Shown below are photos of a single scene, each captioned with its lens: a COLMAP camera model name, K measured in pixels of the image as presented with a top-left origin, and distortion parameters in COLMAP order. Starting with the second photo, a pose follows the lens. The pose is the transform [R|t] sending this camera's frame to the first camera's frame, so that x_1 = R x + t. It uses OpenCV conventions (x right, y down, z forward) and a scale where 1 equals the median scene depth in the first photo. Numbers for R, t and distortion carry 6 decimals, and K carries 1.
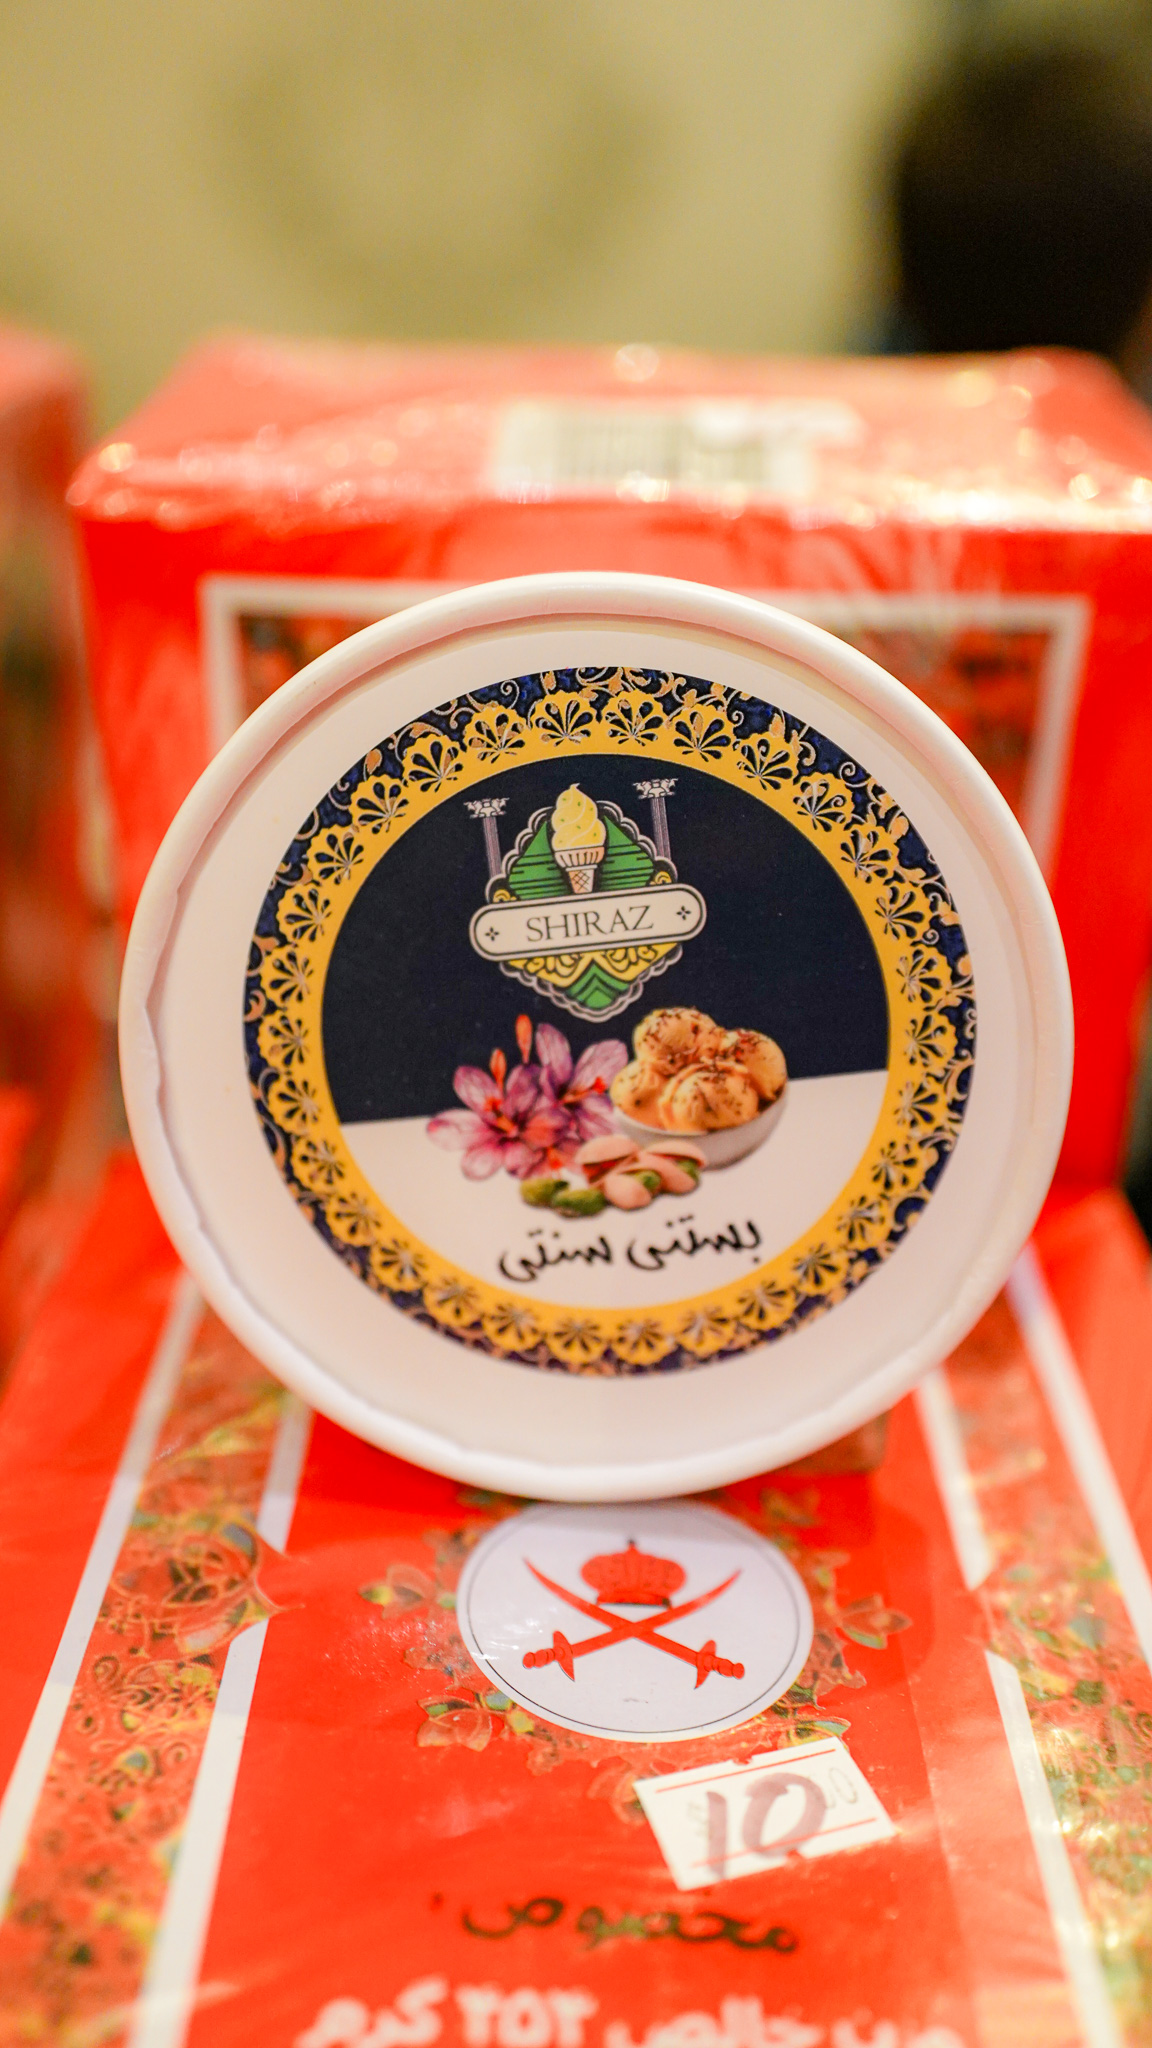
lens RADIAL K [[2057.8, 0, 584.4], [0, 2057.8, 1028.6], [0, 0, 1]] dist [0.014818, 0.000000]
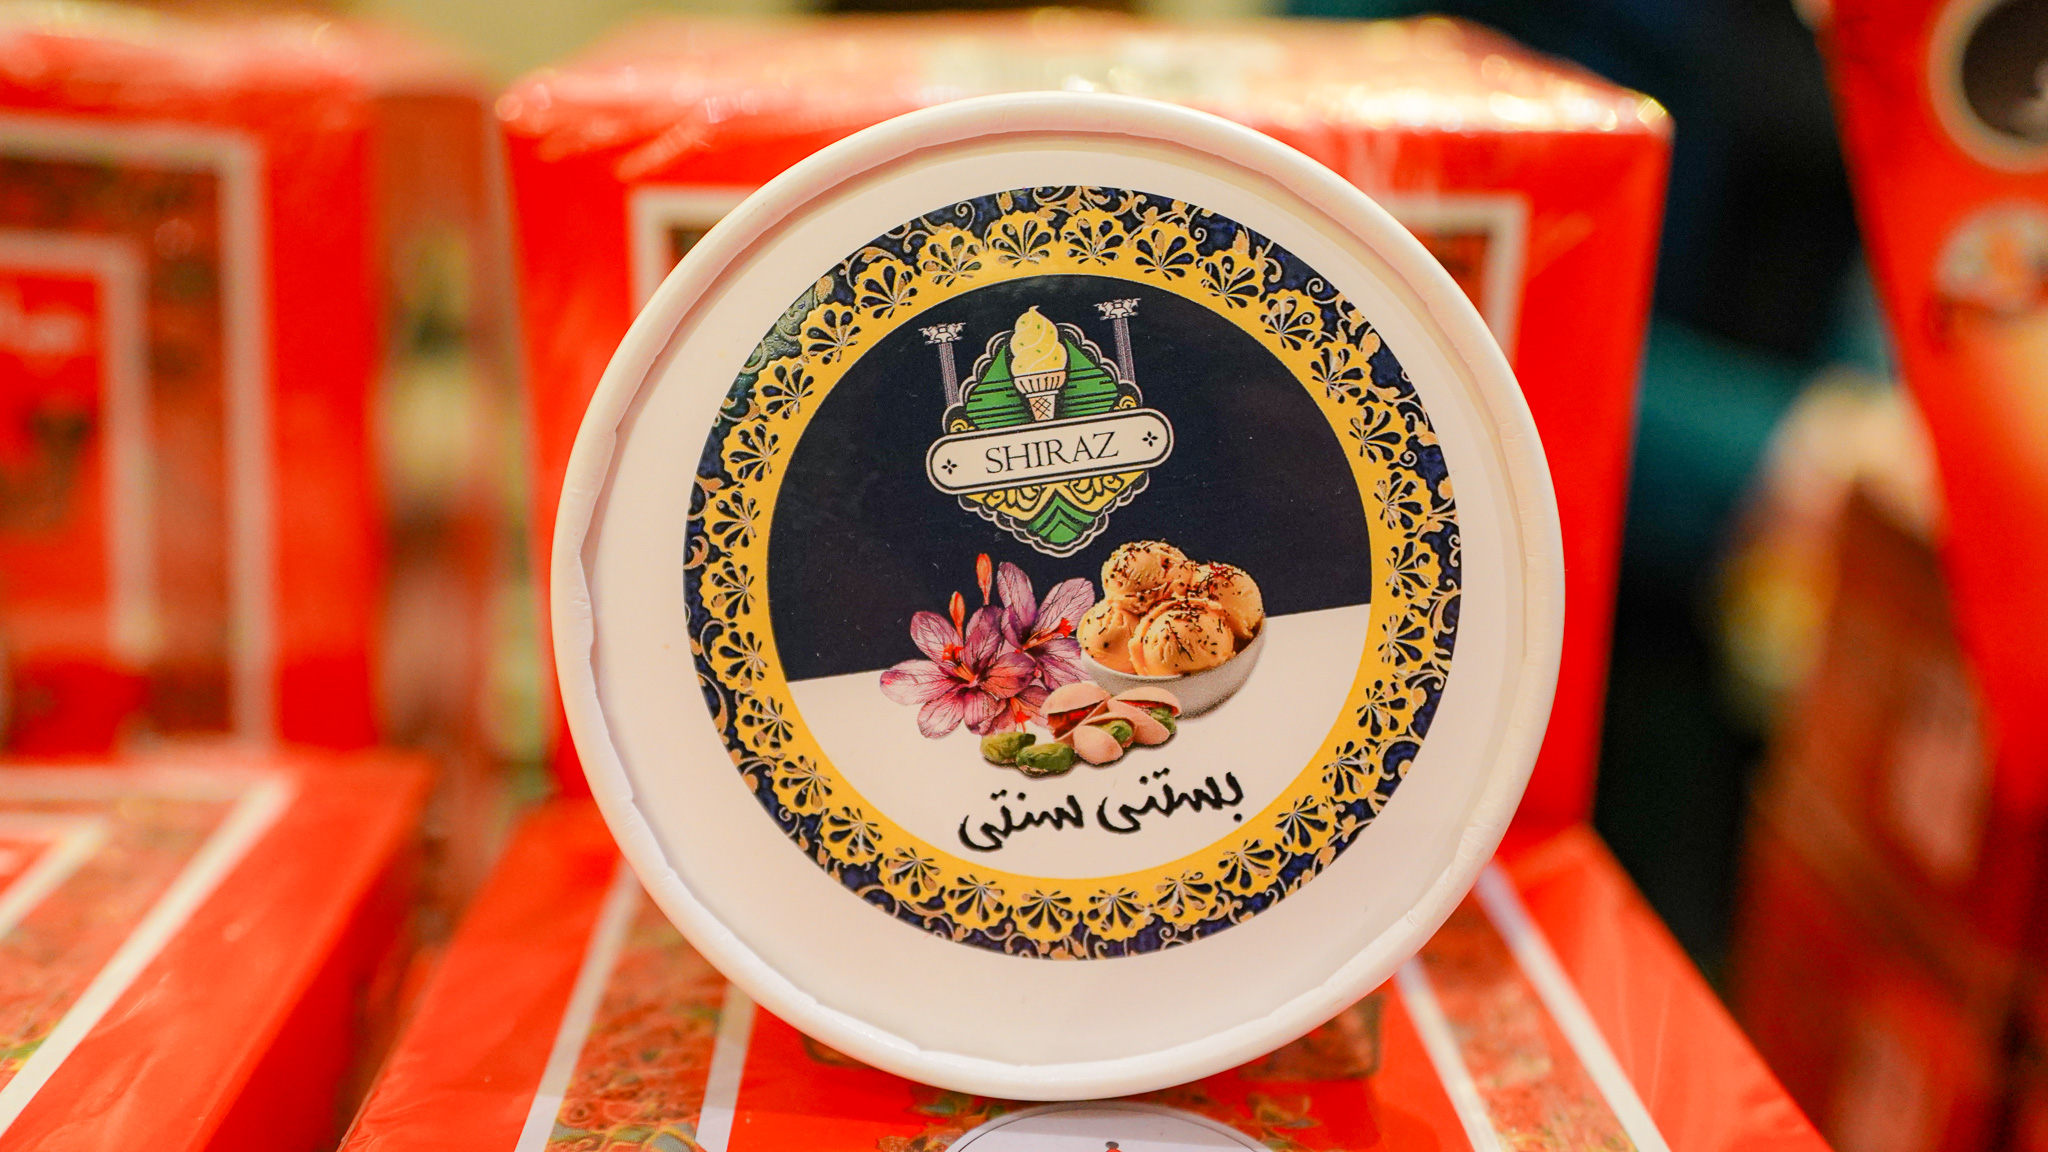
lens RADIAL K [[2057.8, 0, 1016.7], [0, 2057.8, 574.5], [0, 0, 1]] dist [0.014818, 0.000000]
pose [[0.999304, -0.019079, 0.032047, -0.044687], [0.024584, 0.983120, -0.181300, 0.174014], [-0.028047, 0.181962, 0.982905, 0.073187]]
